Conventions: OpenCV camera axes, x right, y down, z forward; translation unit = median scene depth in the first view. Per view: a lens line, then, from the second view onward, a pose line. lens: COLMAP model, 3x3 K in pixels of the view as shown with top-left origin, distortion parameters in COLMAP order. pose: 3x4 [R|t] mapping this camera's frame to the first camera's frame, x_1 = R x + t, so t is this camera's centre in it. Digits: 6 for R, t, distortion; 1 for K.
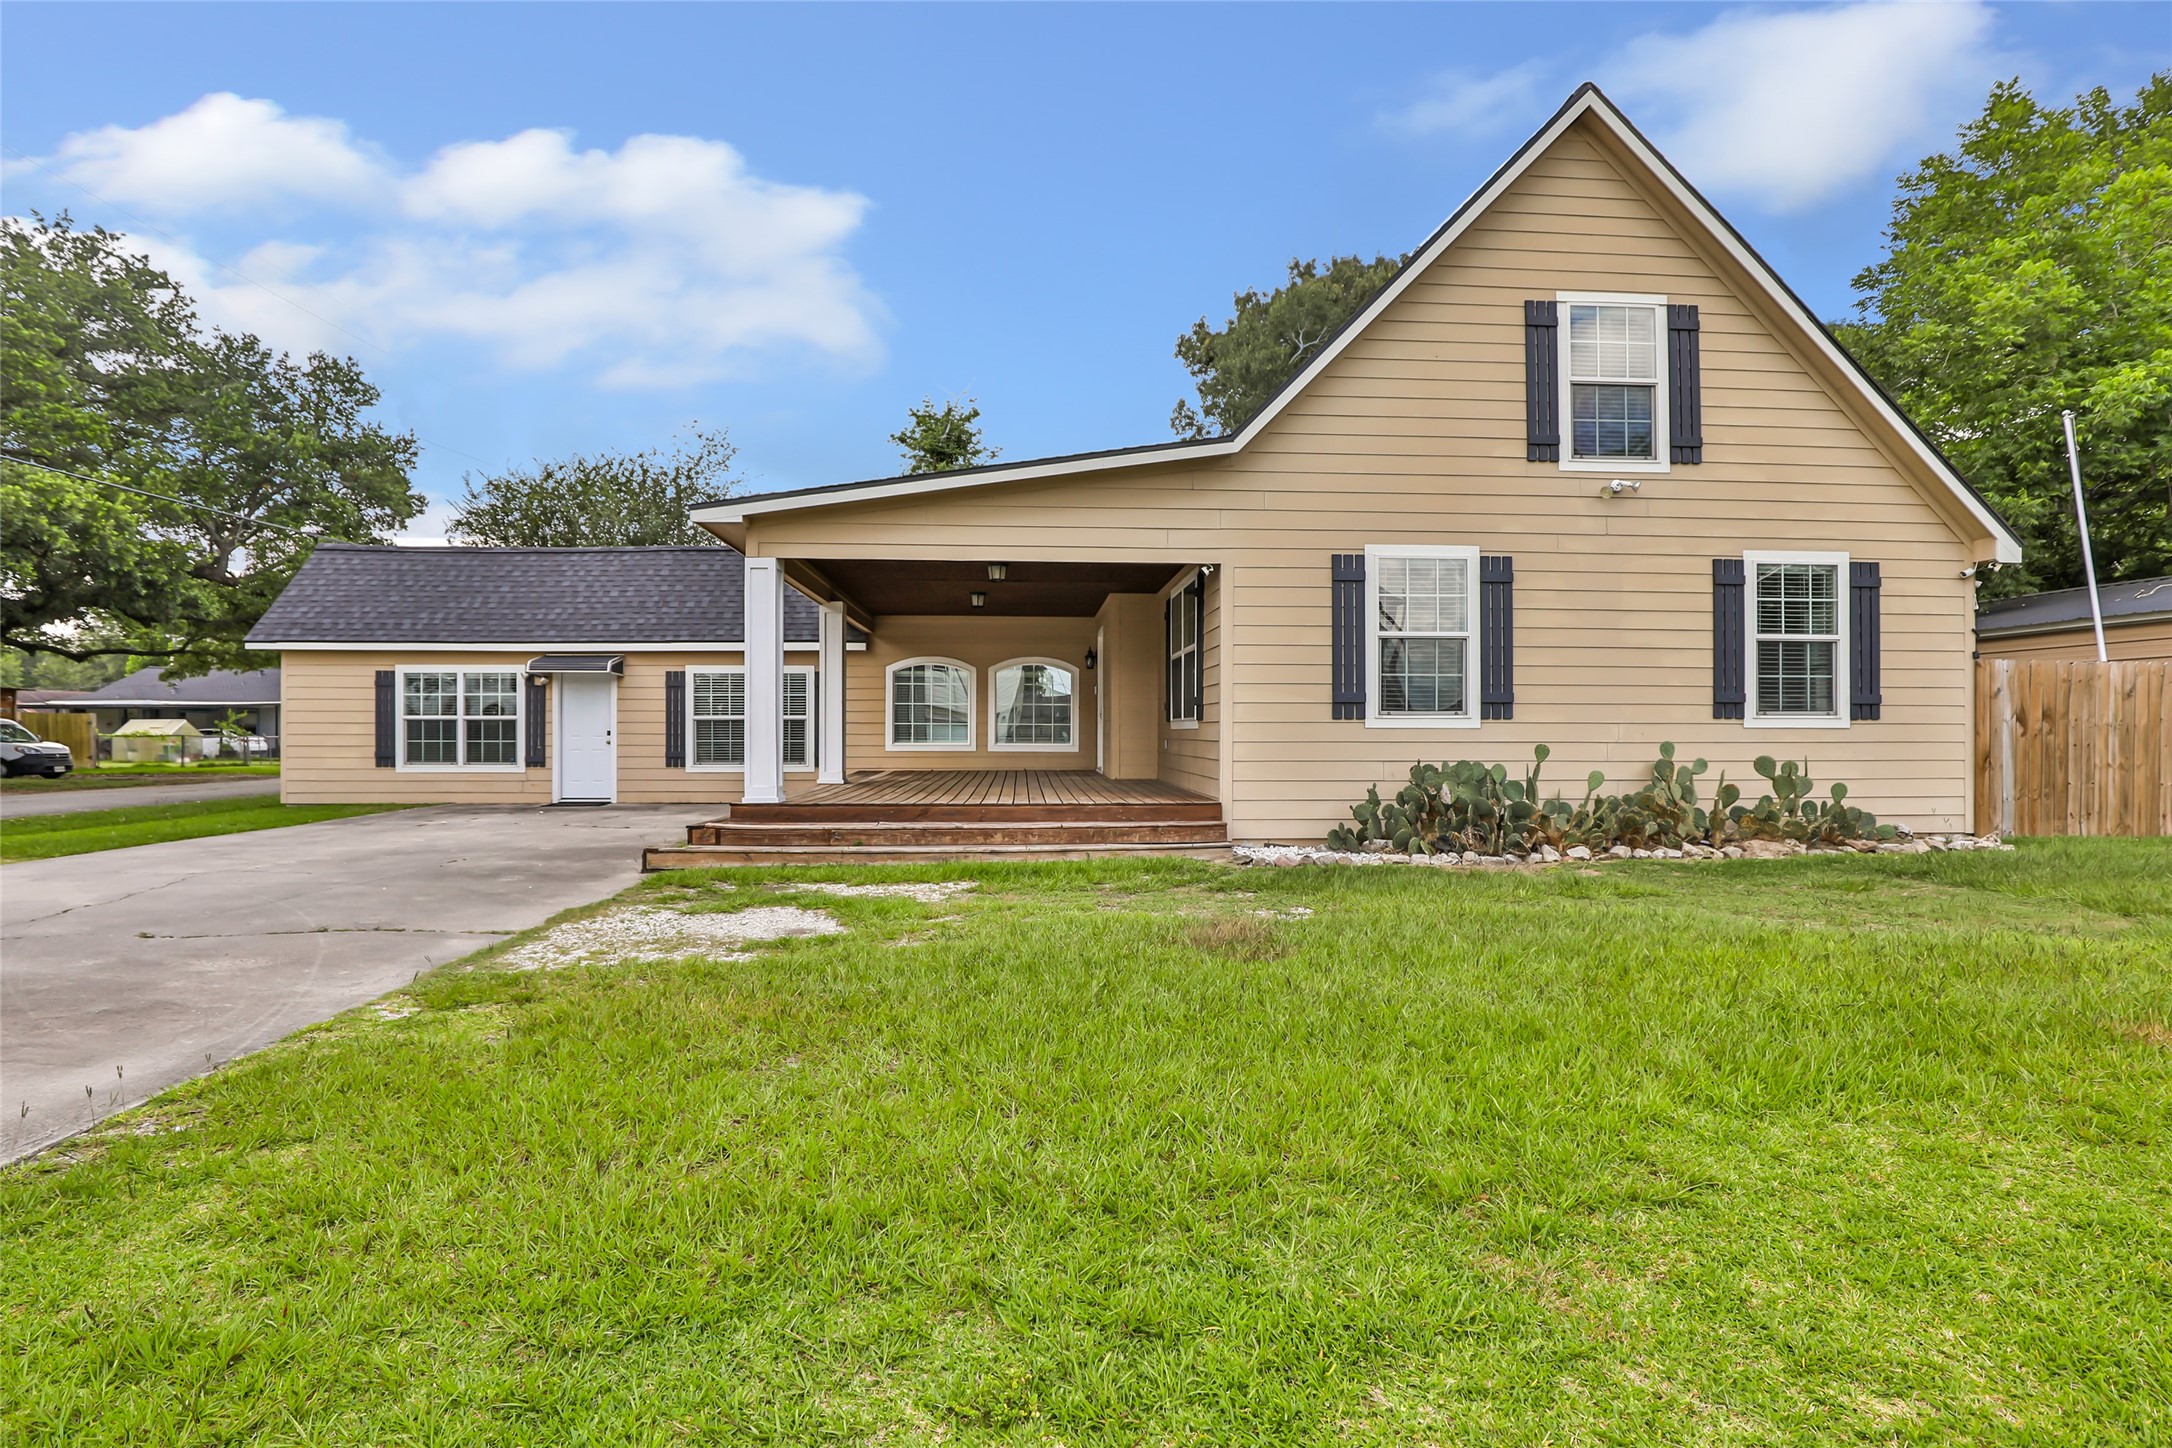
lens RADIAL K [[1079.9, 0, 1086.0], [0, 1079.9, 724.0], [0, 0, 1]] dist [-0.024521, -0.000570]
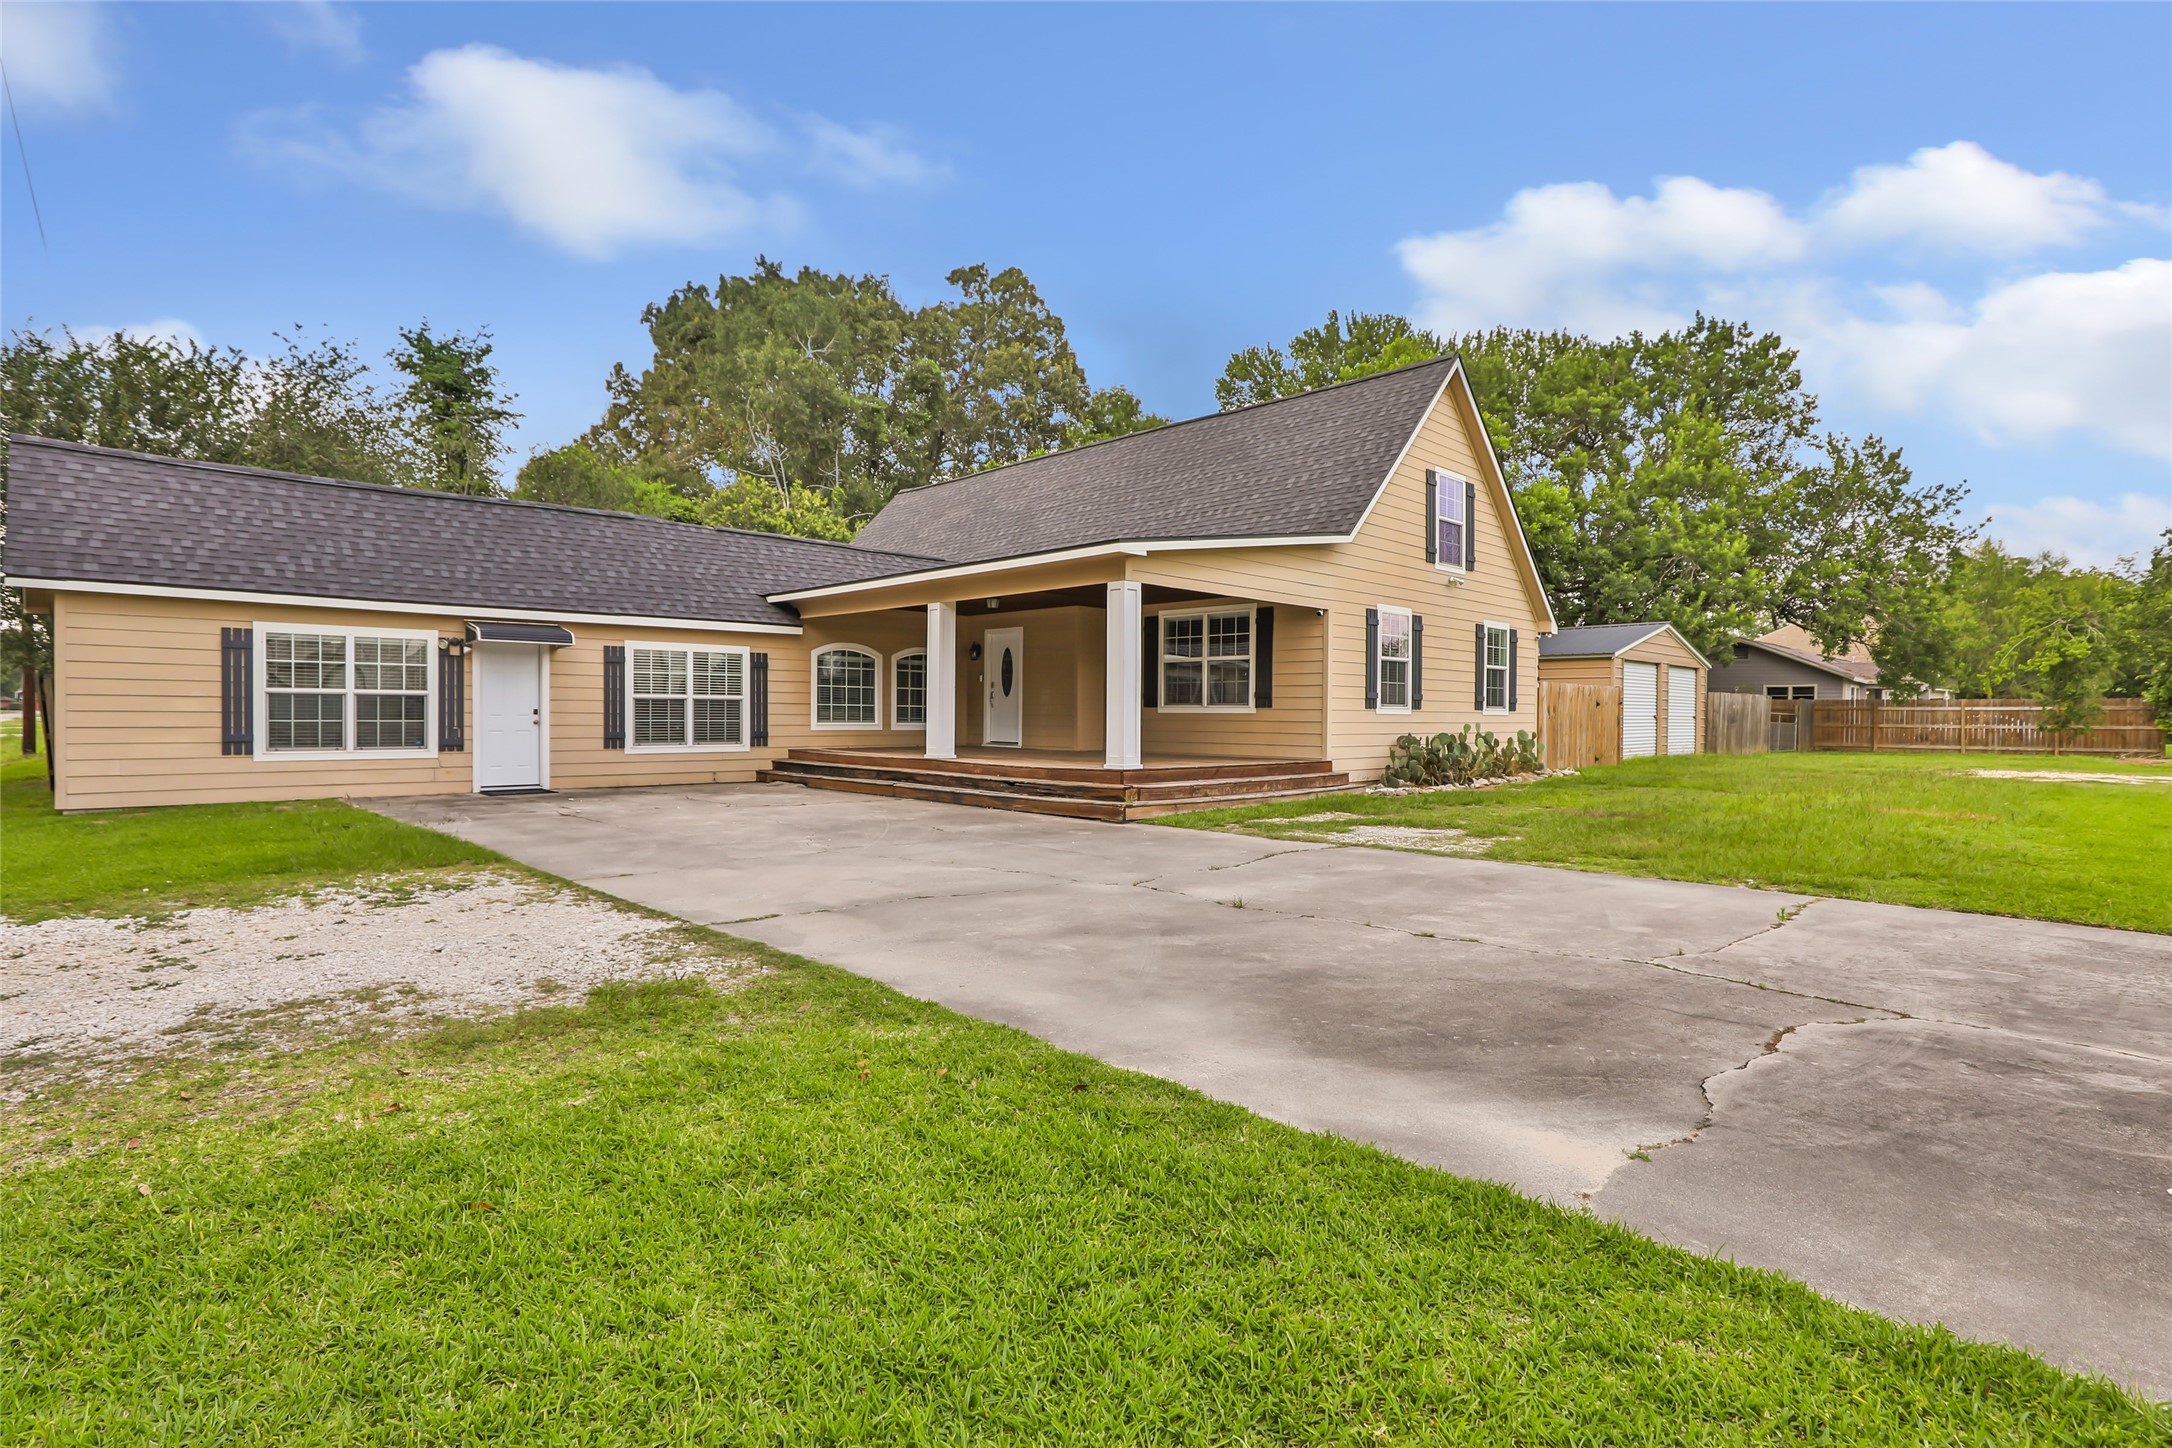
lens RADIAL K [[1079.9, 0, 1086.0], [0, 1079.9, 724.0], [0, 0, 1]] dist [-0.024521, -0.000570]
pose [[0.750029, -0.001036, 0.661404, -0.699092], [-0.011679, 0.999822, 0.014810, -0.000020], [-0.661302, -0.018832, 0.749883, 0.027758]]
